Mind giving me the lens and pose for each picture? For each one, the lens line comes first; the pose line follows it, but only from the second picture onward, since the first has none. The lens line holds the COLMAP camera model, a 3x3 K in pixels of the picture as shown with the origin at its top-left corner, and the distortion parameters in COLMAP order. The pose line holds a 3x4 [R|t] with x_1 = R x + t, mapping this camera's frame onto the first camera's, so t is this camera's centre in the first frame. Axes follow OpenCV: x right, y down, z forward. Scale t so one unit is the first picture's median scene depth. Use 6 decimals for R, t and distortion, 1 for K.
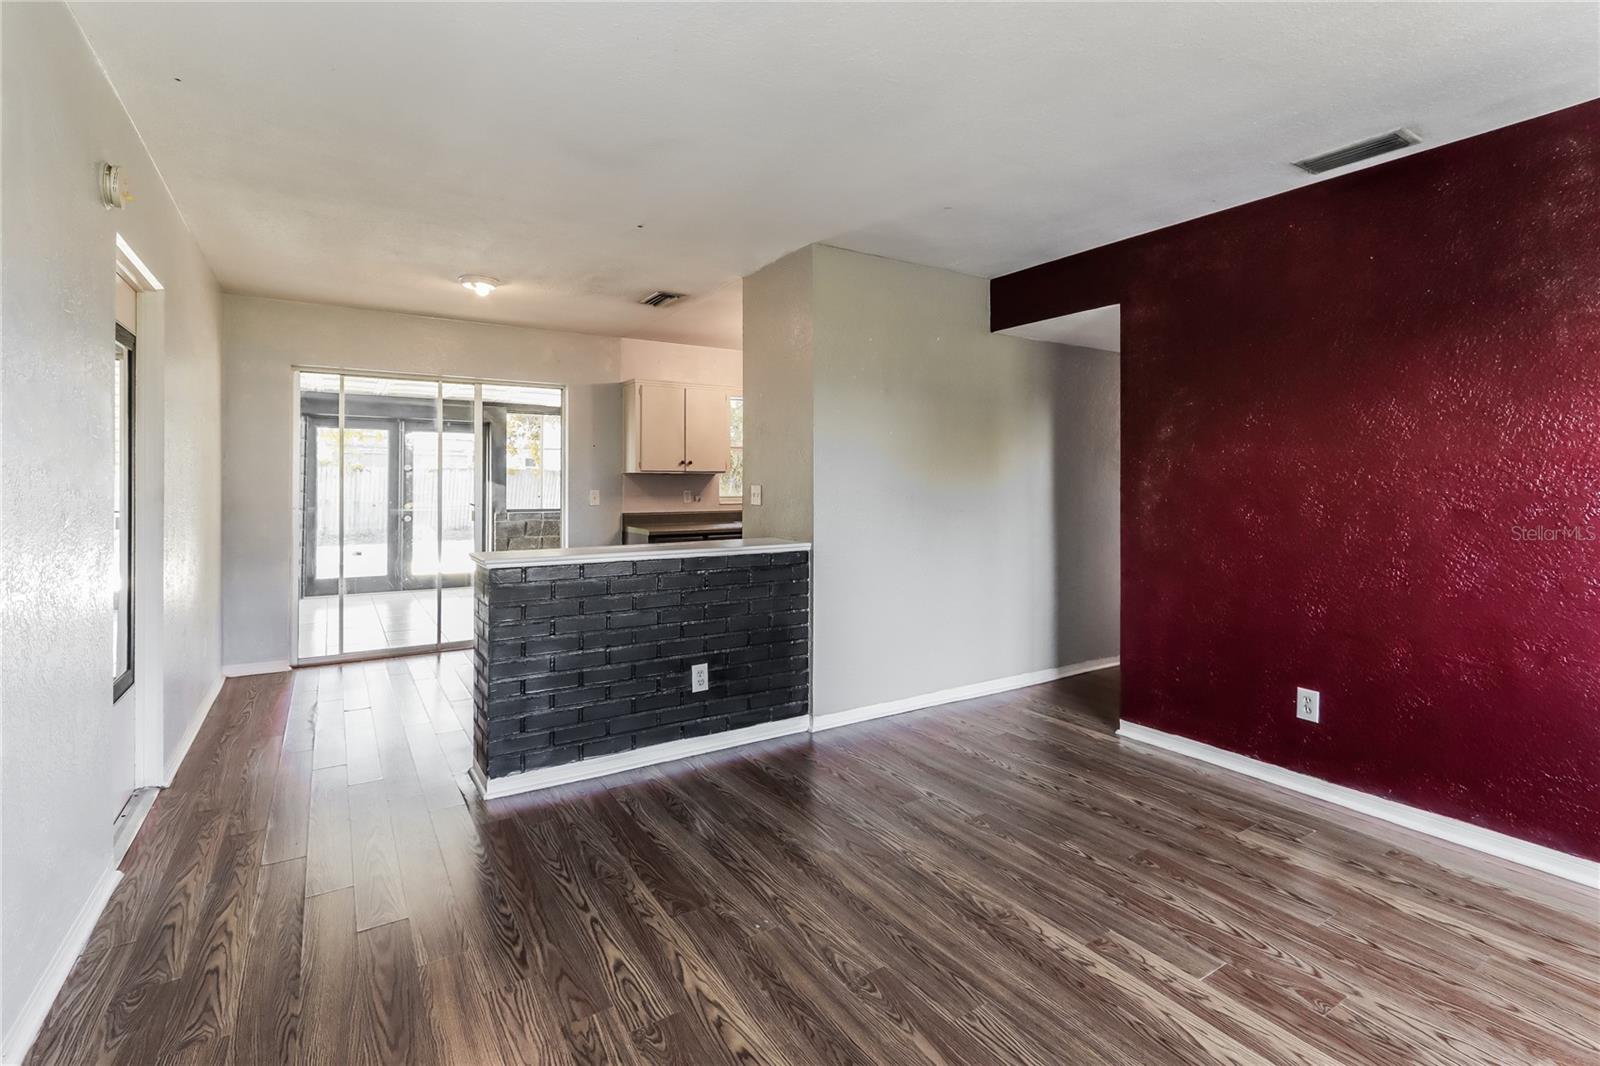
lens RADIAL K [[746.3, 0, 830.3], [0, 746.3, 484.2], [0, 0, 1]] dist [0.000433, 0.000360]
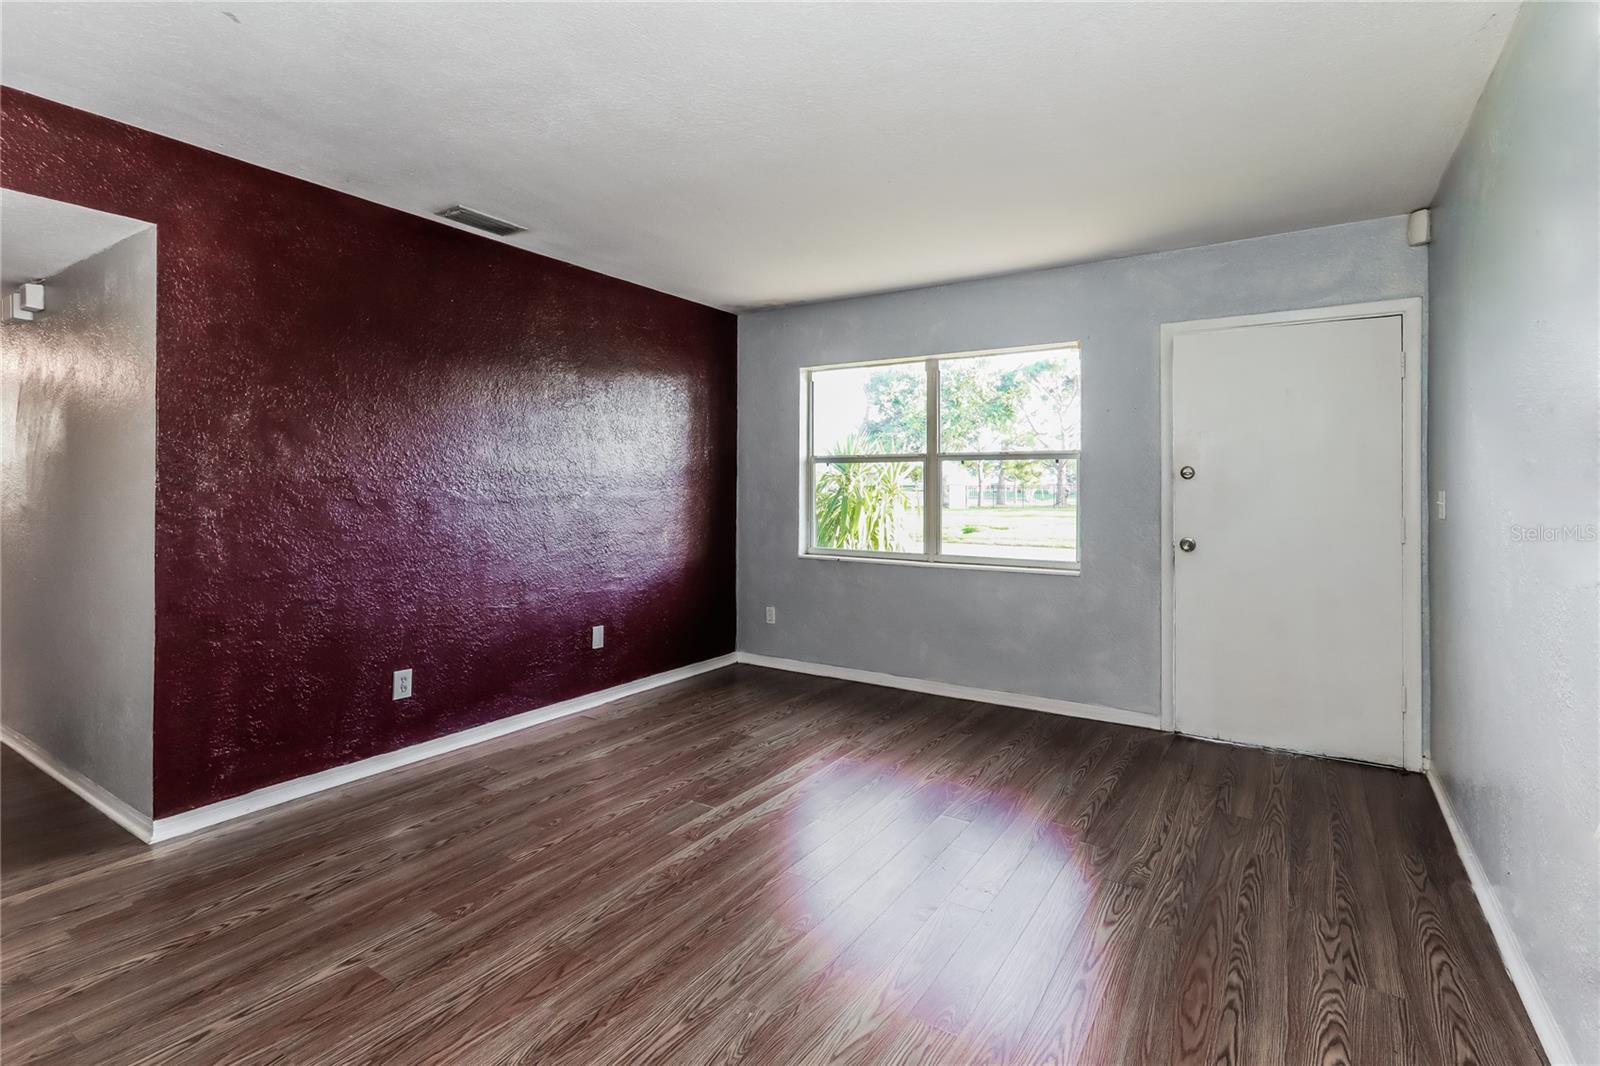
lens RADIAL K [[746.3, 0, 830.3], [0, 746.3, 484.2], [0, 0, 1]] dist [0.000433, 0.000360]
pose [[-0.403447, -0.004623, 0.914991, -0.781015], [-0.002720, 0.999989, 0.003854, -0.006205], [-0.914999, -0.000934, -0.403455, 1.093269]]
